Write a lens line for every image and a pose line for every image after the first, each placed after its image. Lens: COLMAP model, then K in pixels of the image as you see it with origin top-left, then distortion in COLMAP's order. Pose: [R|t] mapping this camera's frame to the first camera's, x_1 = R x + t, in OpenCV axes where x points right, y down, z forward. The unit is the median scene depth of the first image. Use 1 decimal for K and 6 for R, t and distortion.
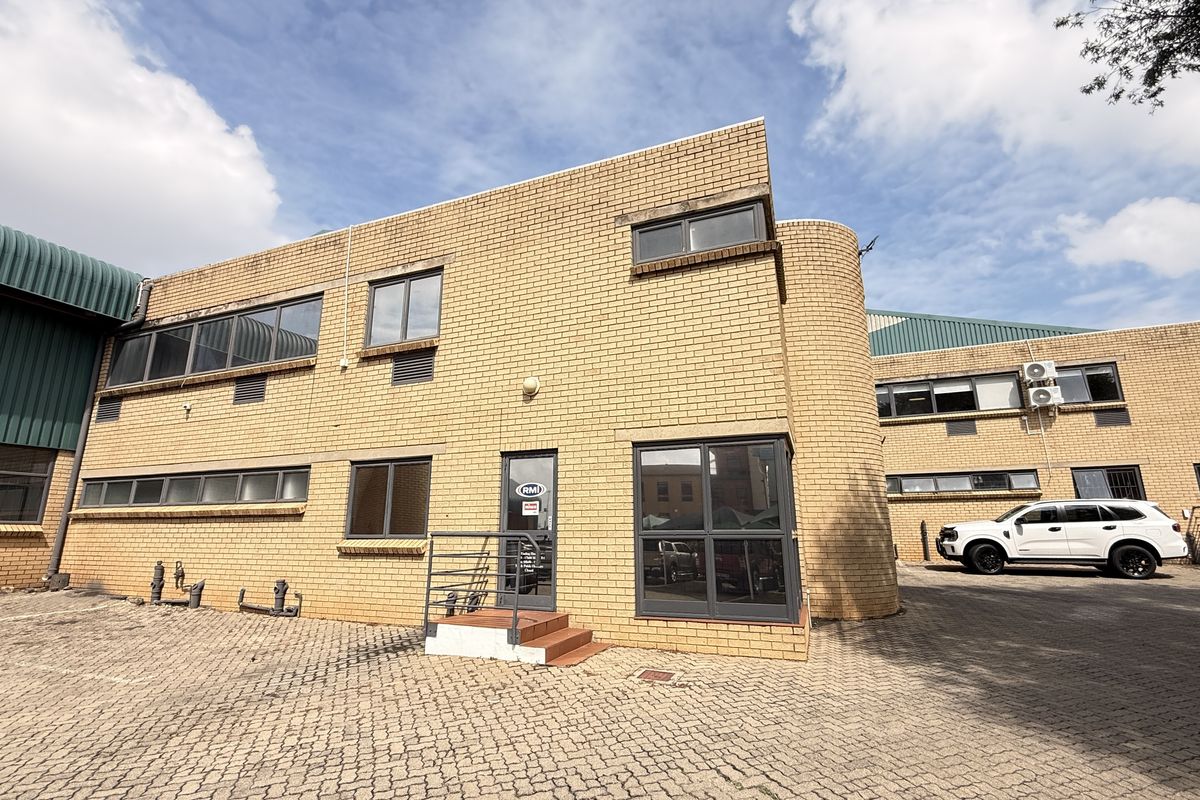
lens RADIAL K [[565.9, 0, 597.3], [0, 565.9, 399.4], [0, 0, 1]] dist [0.003627, -0.000605]
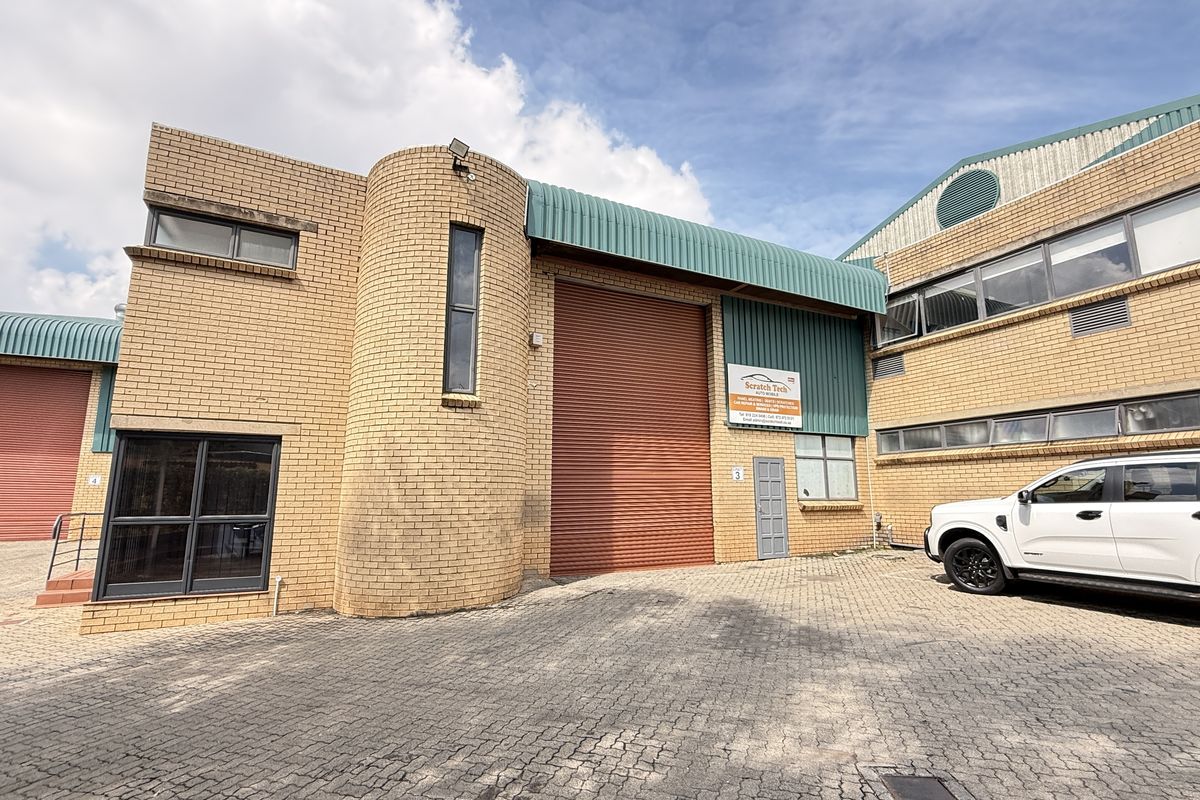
lens RADIAL K [[565.9, 0, 597.3], [0, 565.9, 399.4], [0, 0, 1]] dist [0.003627, -0.000605]
pose [[0.741570, -0.108105, -0.662108, 0.646351], [0.152575, 0.988246, 0.009531, 0.049720], [0.653295, -0.108089, 0.749348, 0.294906]]
